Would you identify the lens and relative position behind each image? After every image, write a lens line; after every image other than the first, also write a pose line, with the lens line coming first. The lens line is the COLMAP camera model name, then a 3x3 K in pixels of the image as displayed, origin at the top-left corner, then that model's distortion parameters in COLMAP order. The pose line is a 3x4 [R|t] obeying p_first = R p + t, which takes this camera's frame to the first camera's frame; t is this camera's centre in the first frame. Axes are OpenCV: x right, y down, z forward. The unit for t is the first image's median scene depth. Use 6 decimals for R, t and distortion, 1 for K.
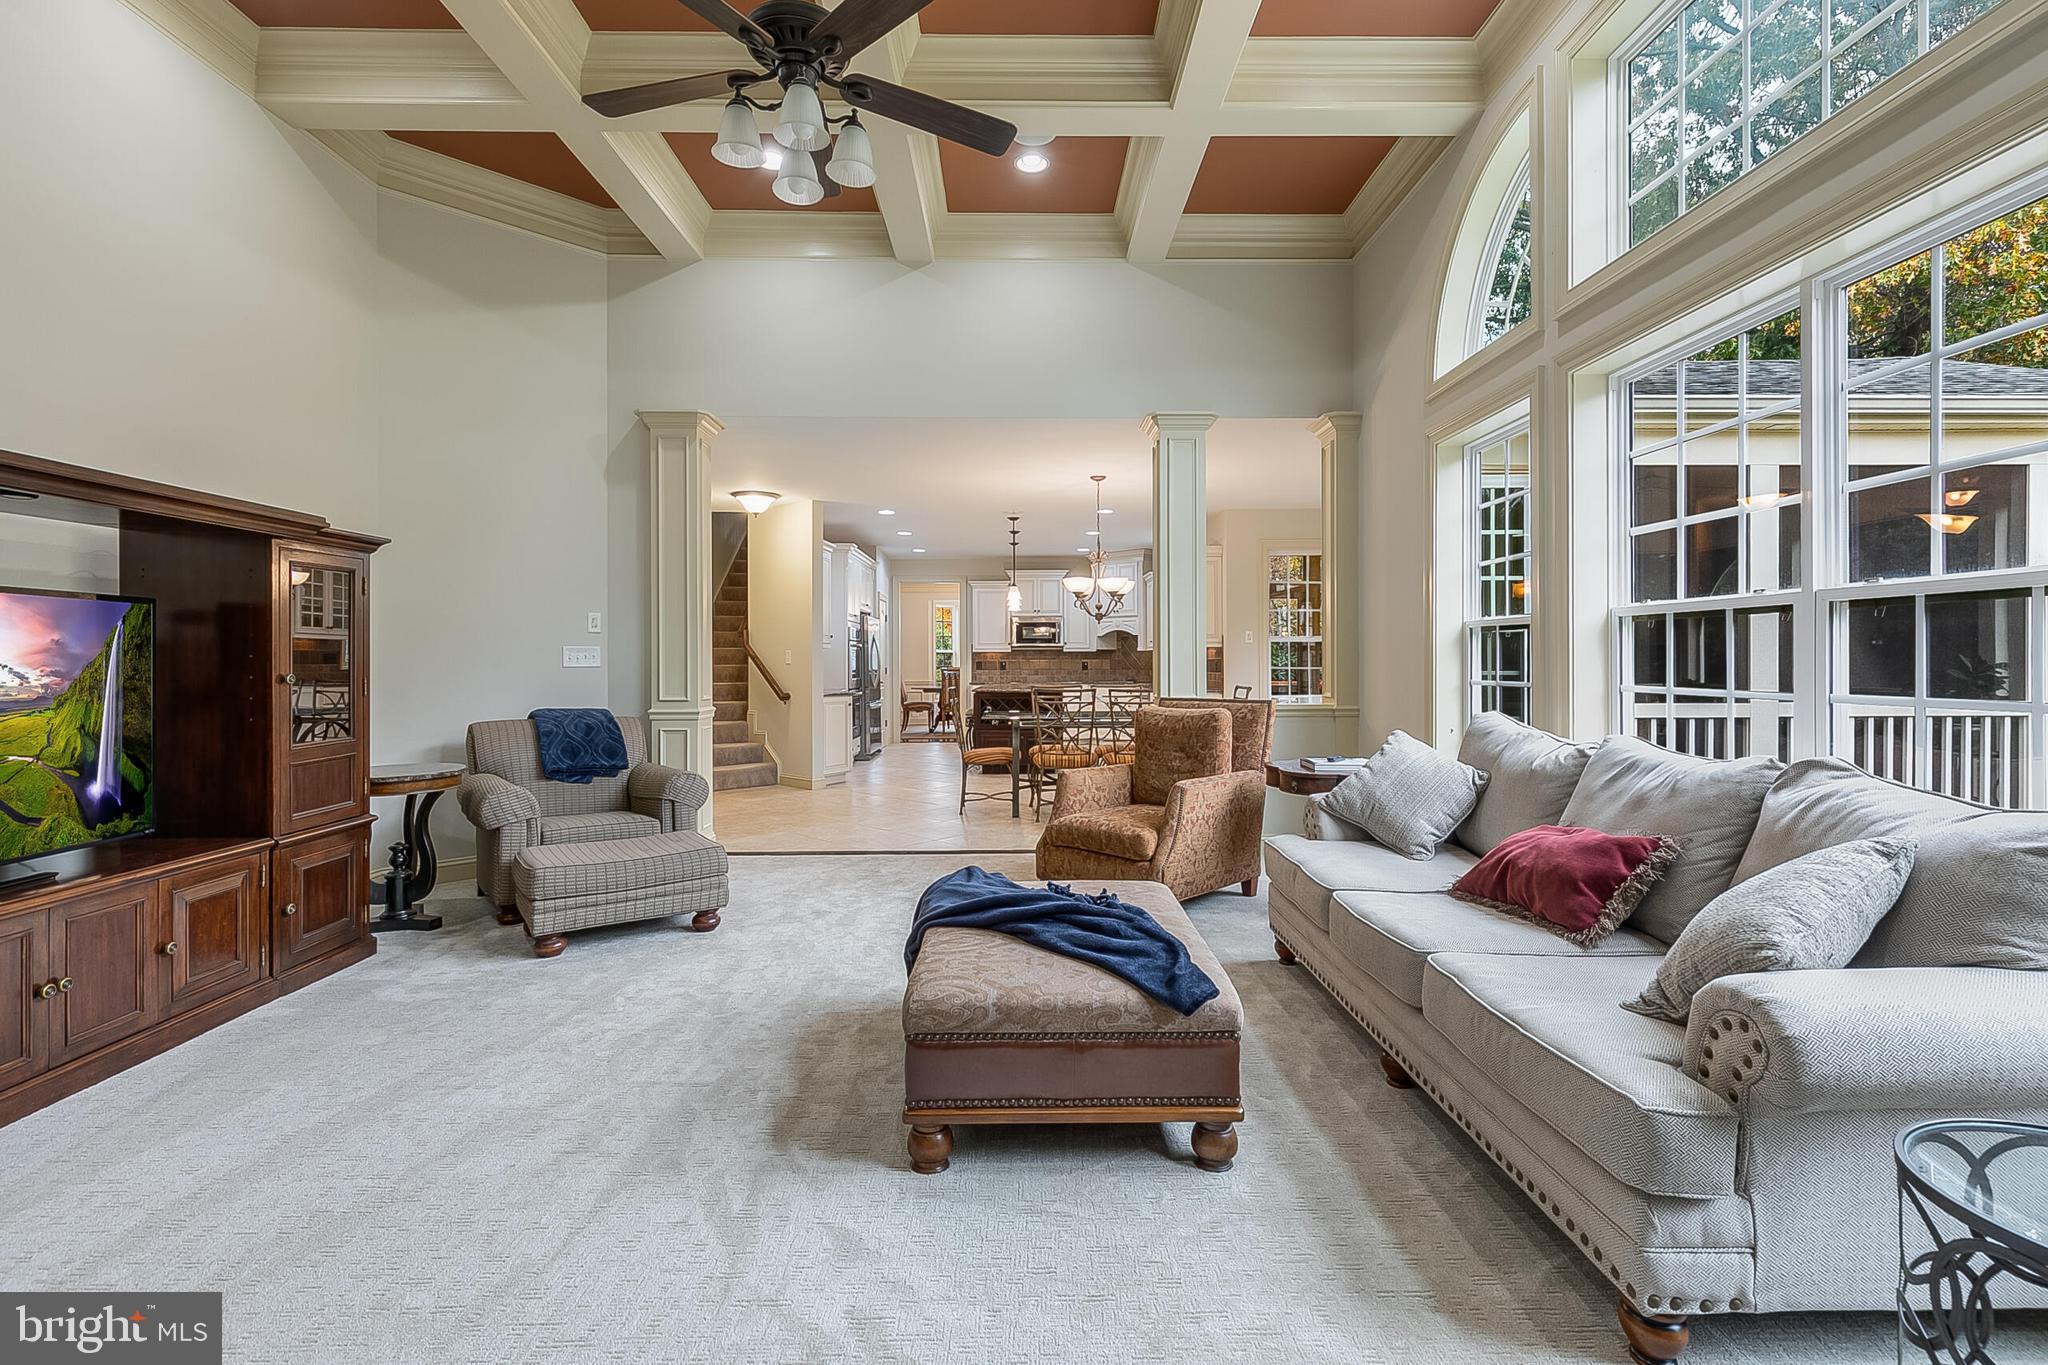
lens RADIAL K [[928.1, 0, 1035.4], [0, 928.1, 669.2], [0, 0, 1]] dist [0.030113, -0.024584]
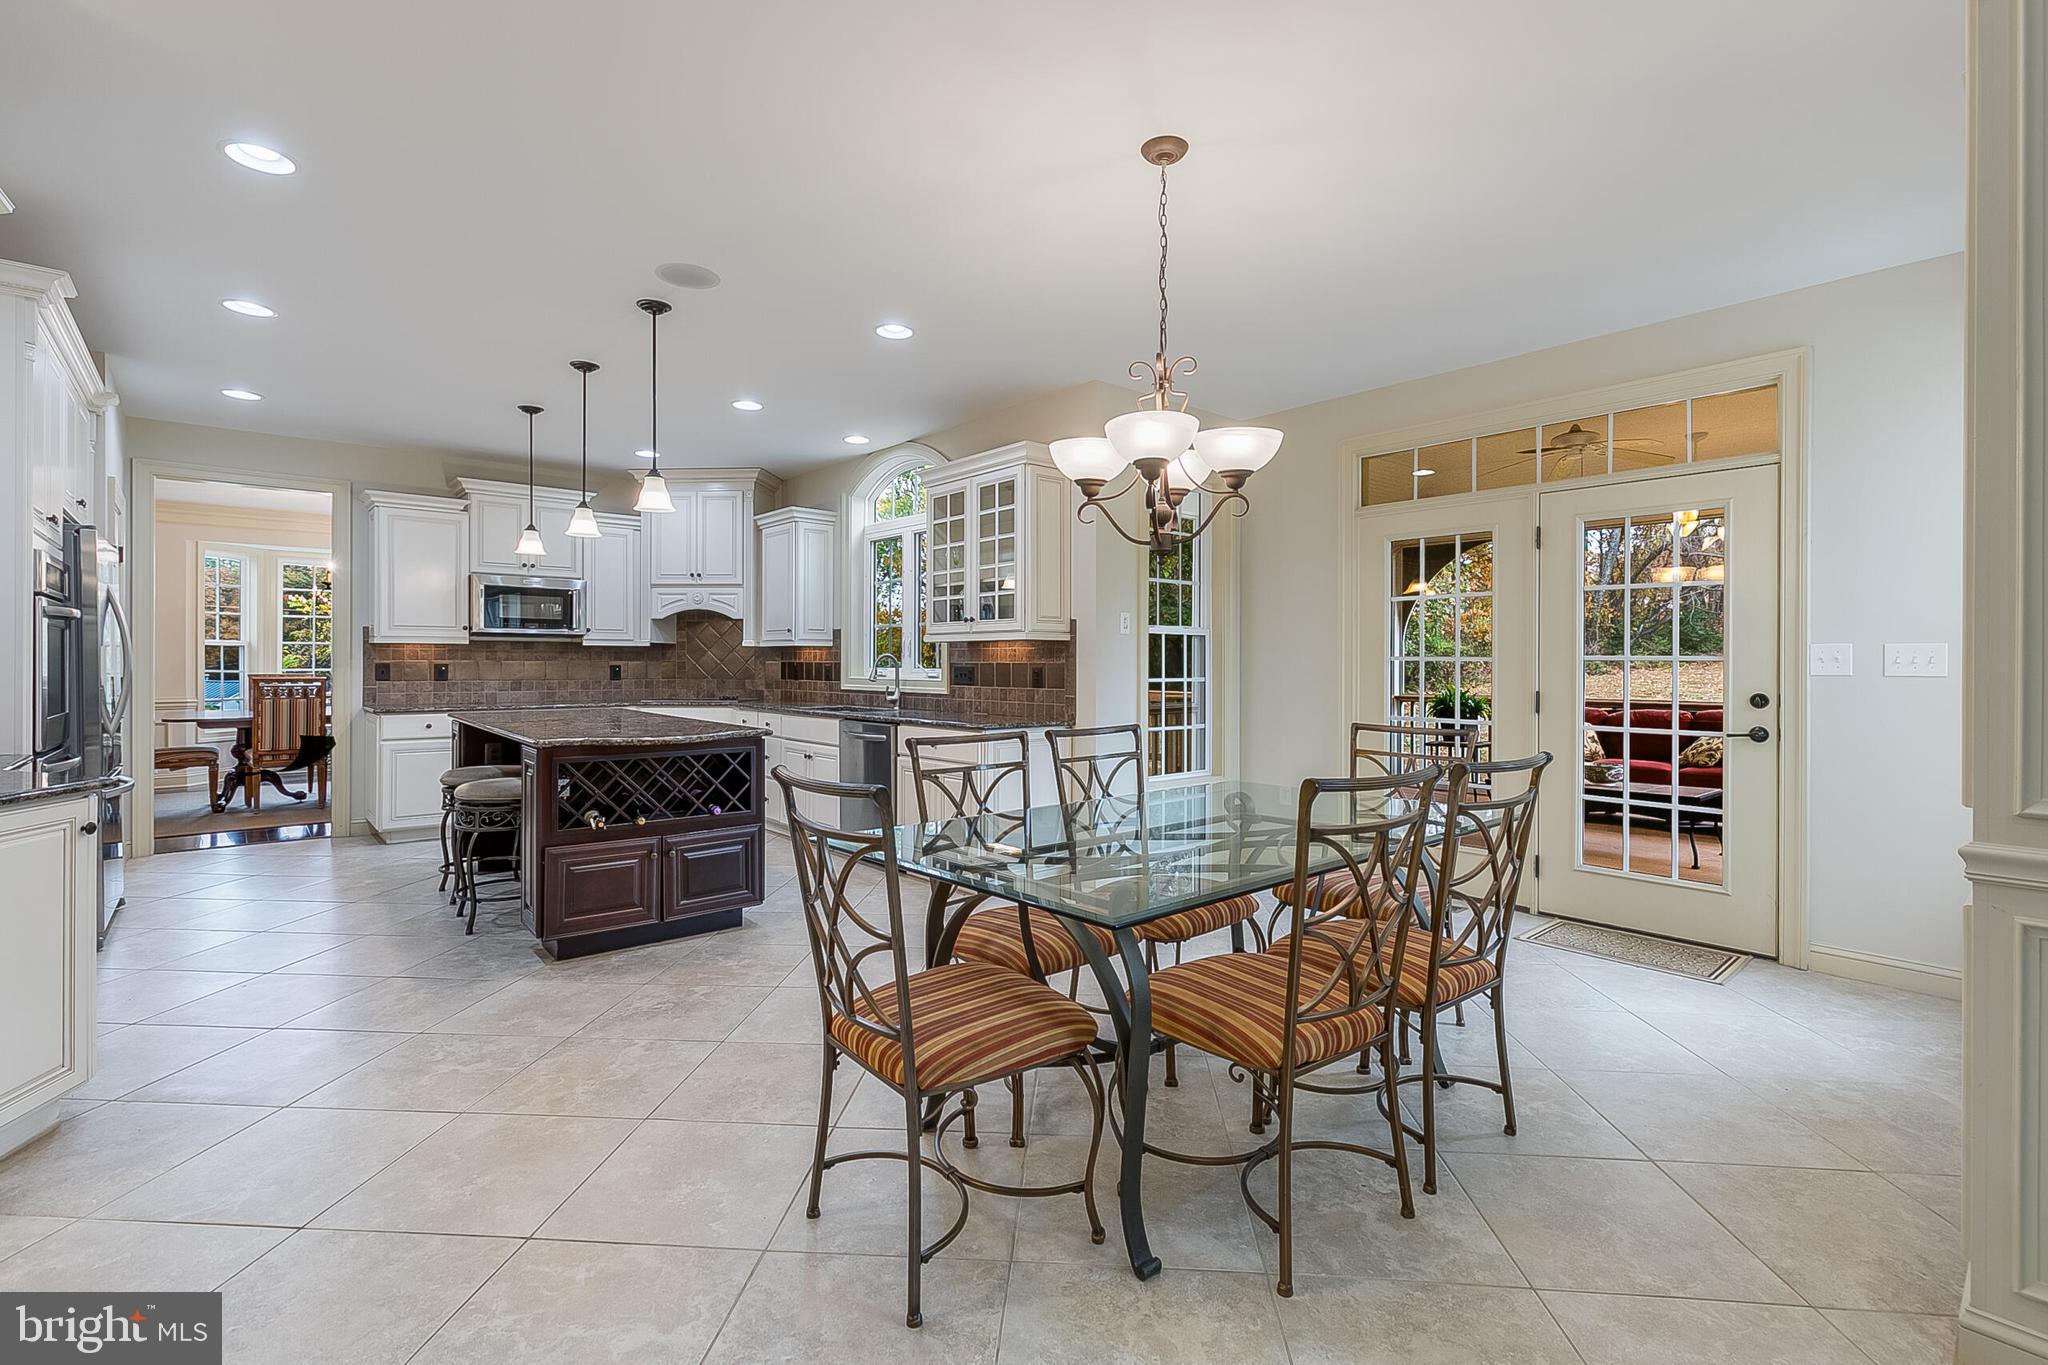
lens RADIAL K [[920.1, 0, 1026.3], [0, 920.1, 665.1], [0, 0, 1]] dist [0.002150, 0.000152]
pose [[0.769942, 0.005479, 0.638090, -0.387348], [-0.000999, 0.999972, -0.007382, -0.014414], [-0.638113, 0.005046, 0.769927, 1.528275]]
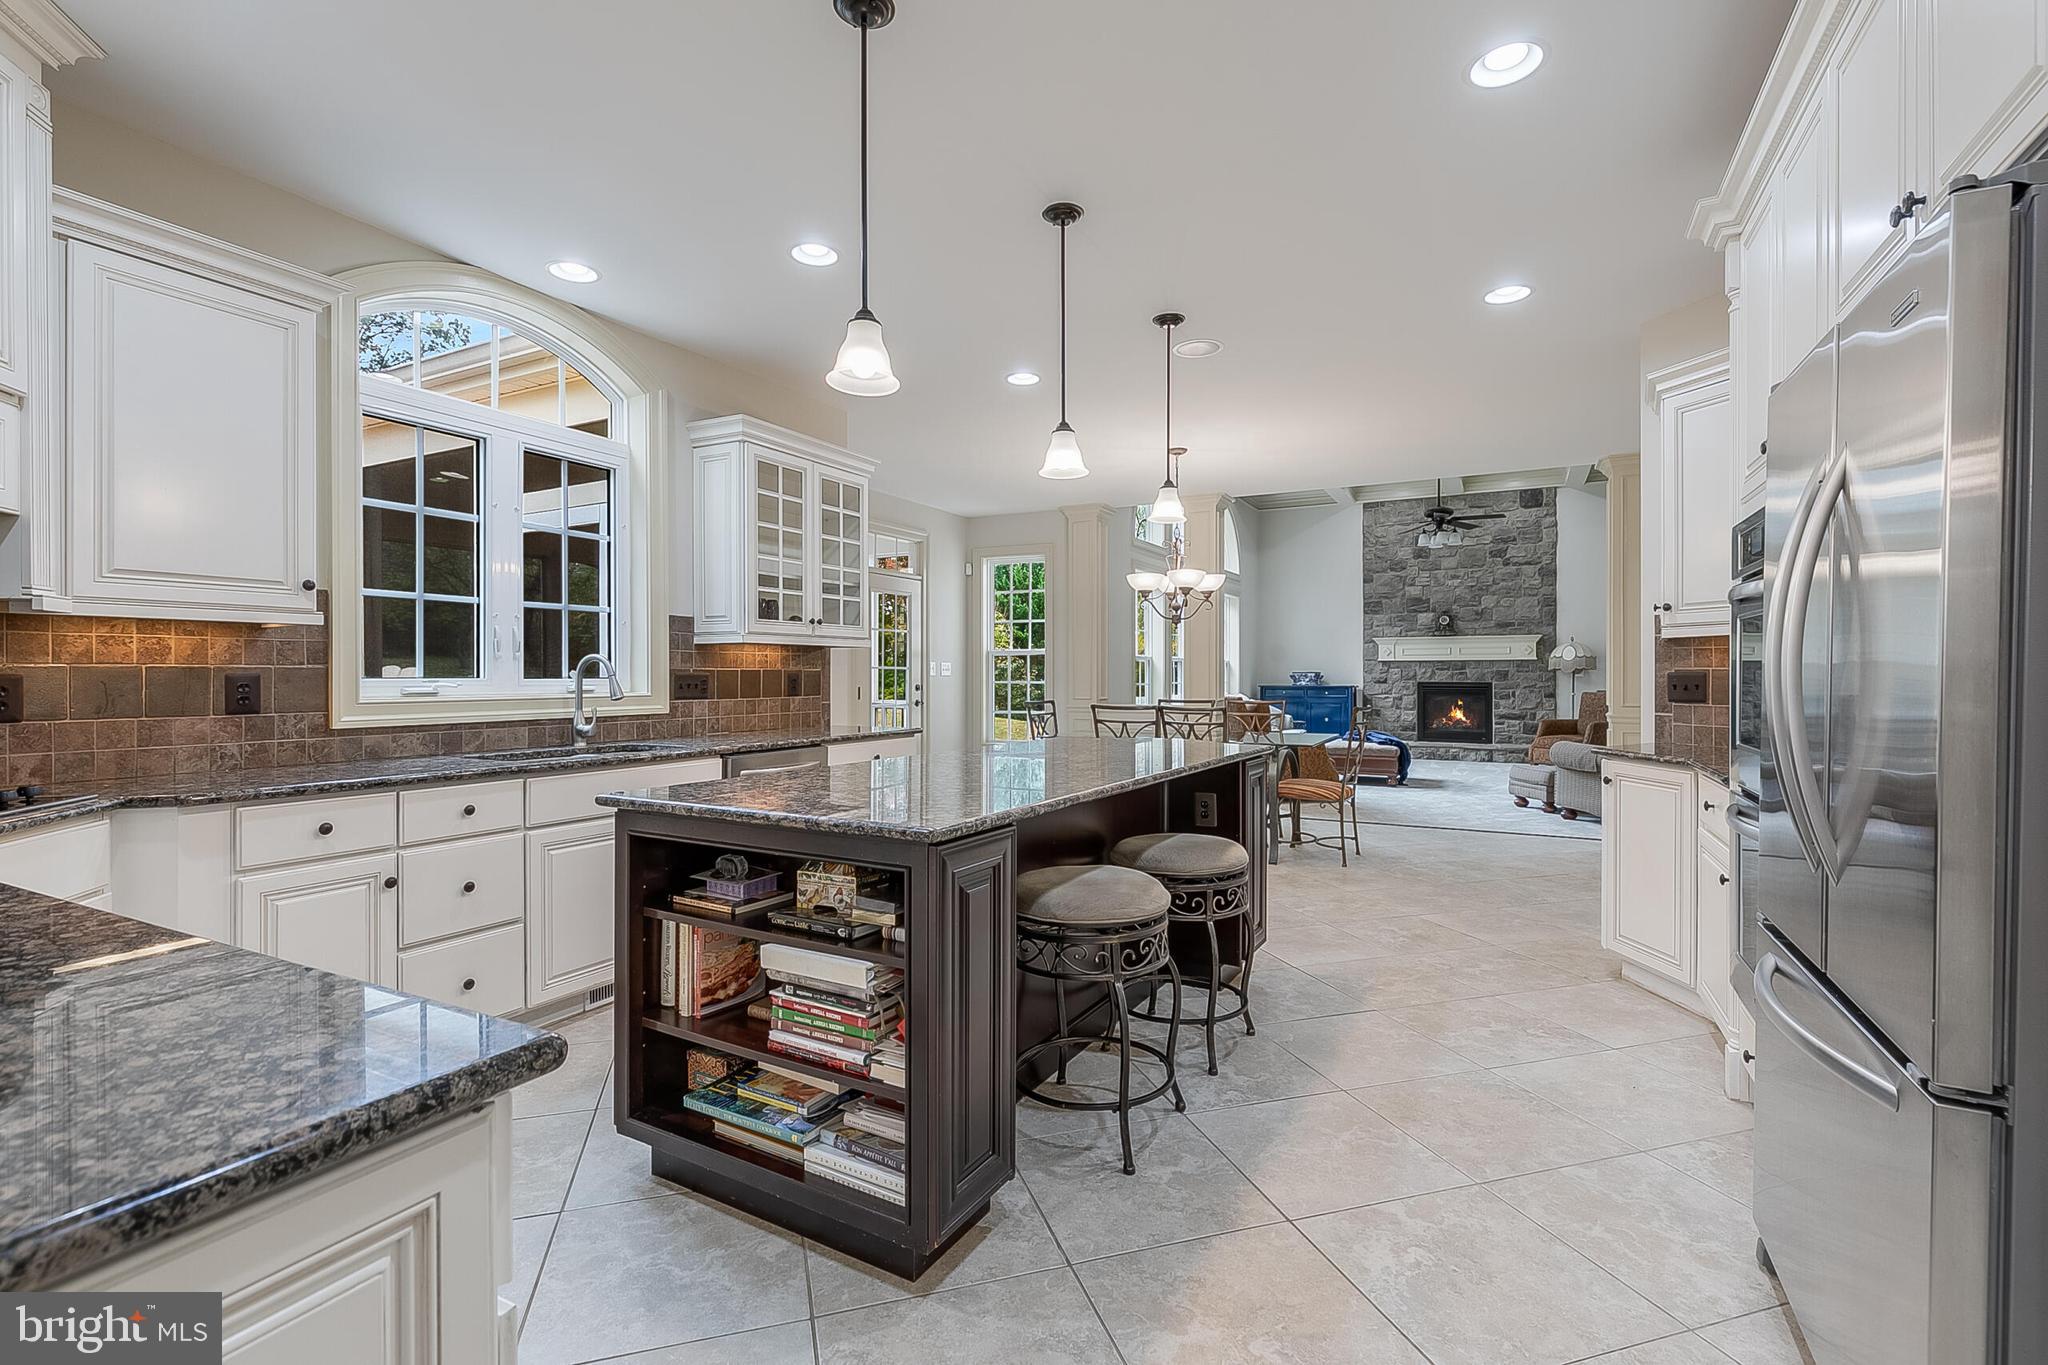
lens RADIAL K [[916.8, 0, 1030.1], [0, 916.8, 675.2], [0, 0, 1]] dist [0.004918, 0.000190]
pose [[-0.872389, 0.003758, 0.488798, -0.424197], [0.008559, 0.999935, 0.007589, -0.027458], [-0.488738, 0.010804, -0.872364, 3.550470]]
